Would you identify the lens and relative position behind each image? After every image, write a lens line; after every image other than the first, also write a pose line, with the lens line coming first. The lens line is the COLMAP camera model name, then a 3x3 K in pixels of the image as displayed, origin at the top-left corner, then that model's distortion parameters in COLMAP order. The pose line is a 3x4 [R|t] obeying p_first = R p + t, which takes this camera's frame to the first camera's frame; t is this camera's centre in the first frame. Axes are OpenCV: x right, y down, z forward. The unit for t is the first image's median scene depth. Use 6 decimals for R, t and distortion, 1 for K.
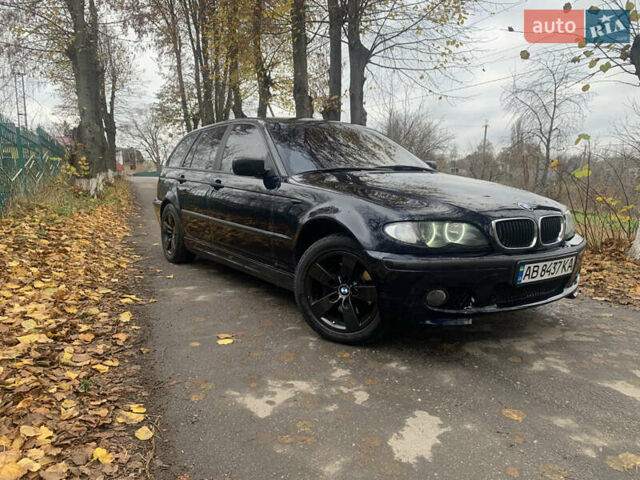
lens RADIAL K [[498.6, 0, 315.3], [0, 498.6, 241.5], [0, 0, 1]] dist [0.034212, -0.034116]
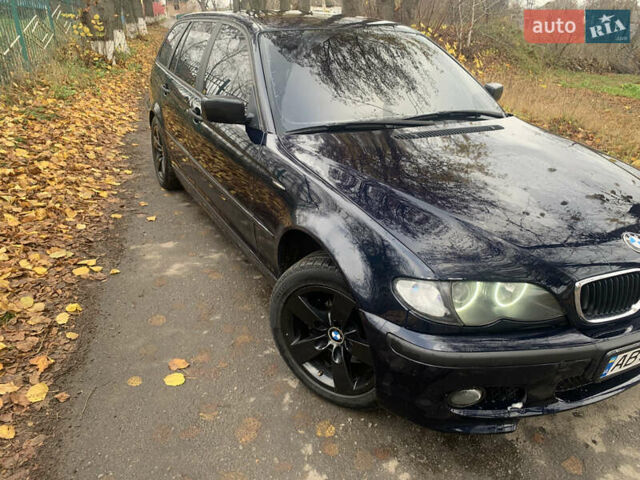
lens RADIAL K [[495.8, 0, 320.0], [0, 495.8, 240.0], [0, 0, 1]] dist [0.043249, -0.044814]
pose [[0.995144, 0.061610, -0.076759, 0.080119], [-0.037599, 0.958671, 0.282022, -0.220791], [0.090962, -0.277767, 0.956332, 0.368639]]
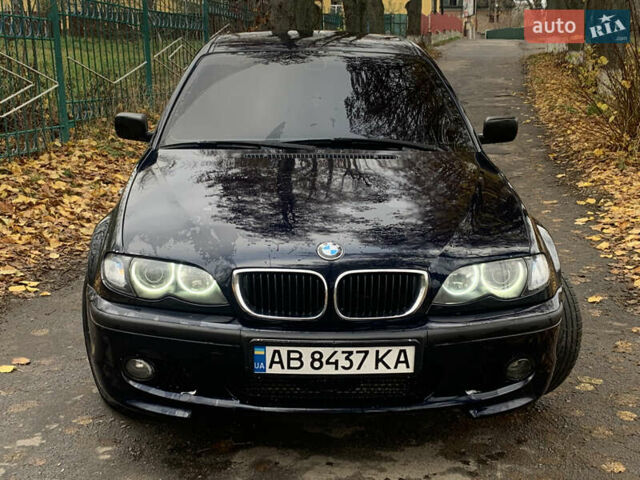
lens RADIAL K [[922.1, 0, 298.8], [0, 922.1, 239.5], [0, 0, 1]] dist [0.119158, -0.037340]
pose [[0.845638, 0.129524, -0.517802, 0.925182], [-0.083043, 0.990224, 0.112075, -0.197141], [0.527256, -0.051775, 0.848127, 0.032464]]
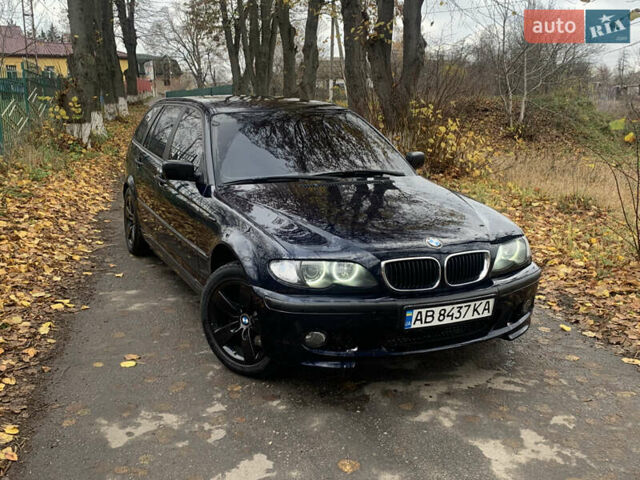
lens RADIAL K [[692.9, 0, 299.9], [0, 692.9, 234.0], [0, 0, 1]] dist [0.115351, -0.304198]
pose [[0.986138, 0.038938, -0.161296, 0.366649], [-0.027668, 0.997054, 0.071536, -0.163408], [0.163606, -0.066081, 0.984310, -0.281742]]
